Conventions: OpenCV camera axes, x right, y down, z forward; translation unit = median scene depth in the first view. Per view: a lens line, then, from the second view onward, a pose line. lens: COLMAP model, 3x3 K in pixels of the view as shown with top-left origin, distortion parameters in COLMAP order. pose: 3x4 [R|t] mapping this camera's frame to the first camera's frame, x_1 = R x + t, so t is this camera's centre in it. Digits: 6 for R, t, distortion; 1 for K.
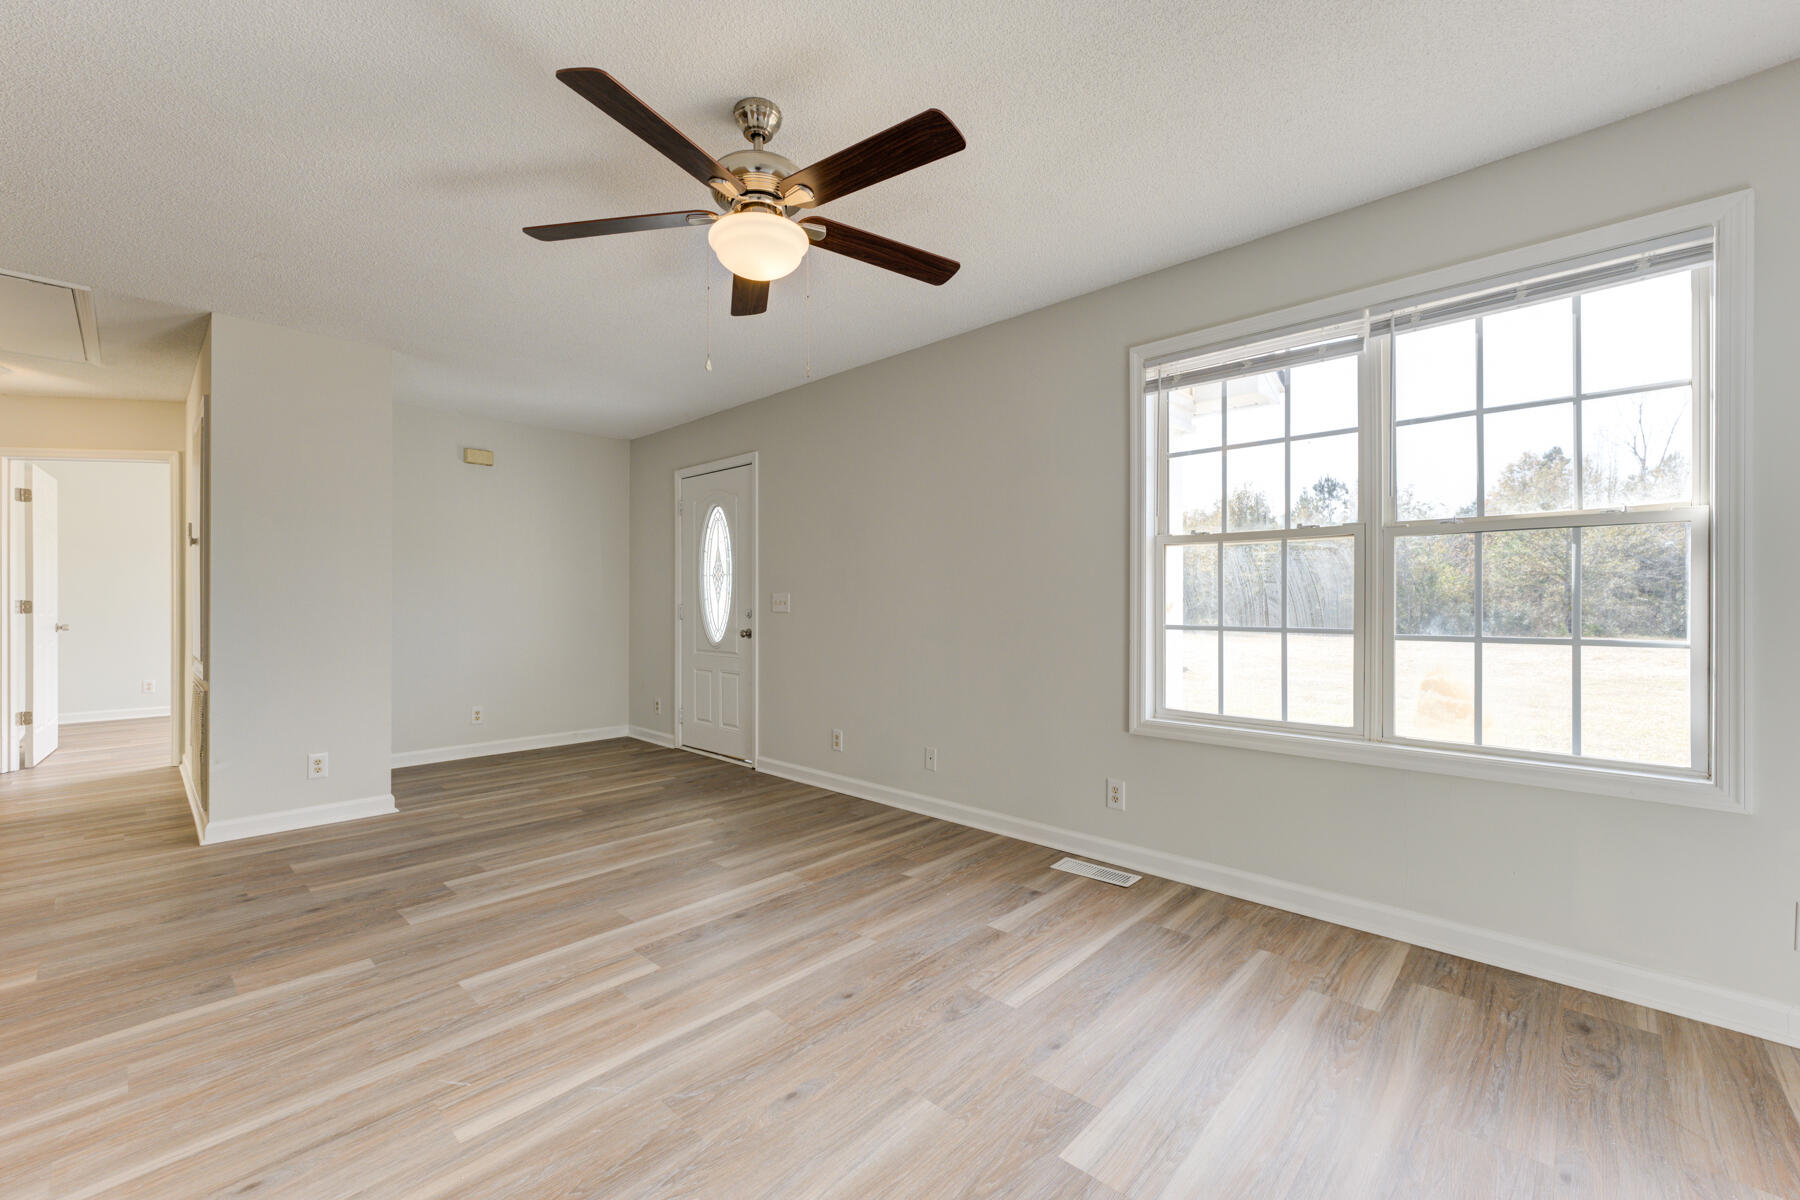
lens RADIAL K [[736.4, 0, 904.5], [0, 736.4, 600.0], [0, 0, 1]] dist [-0.003432, 0.005405]
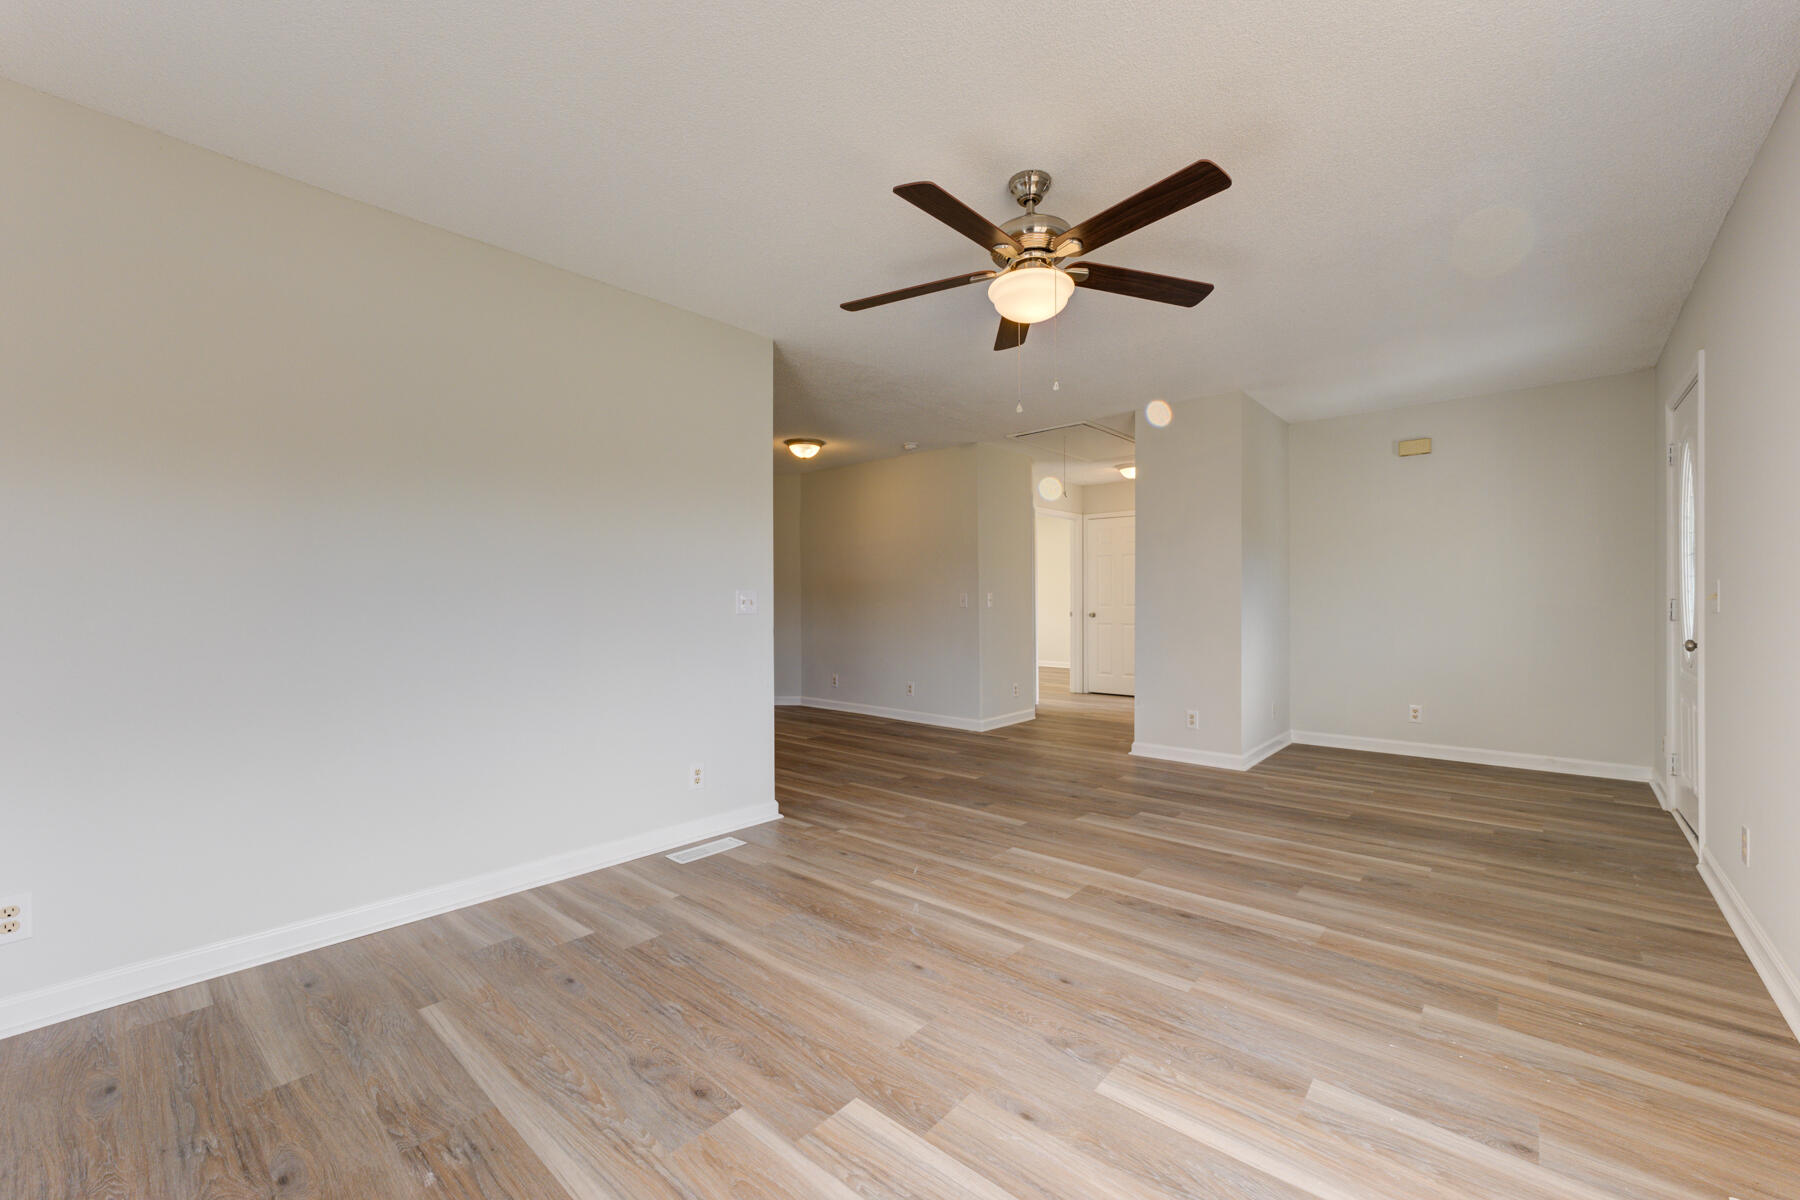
lens RADIAL K [[736.4, 0, 898.2], [0, 736.4, 600.2], [0, 0, 1]] dist [-0.003432, 0.005405]
pose [[0.024097, -0.001778, -0.999708, 0.687381], [0.010408, 0.999945, -0.001528, 0.002386], [0.999655, -0.010368, 0.024114, 0.540897]]
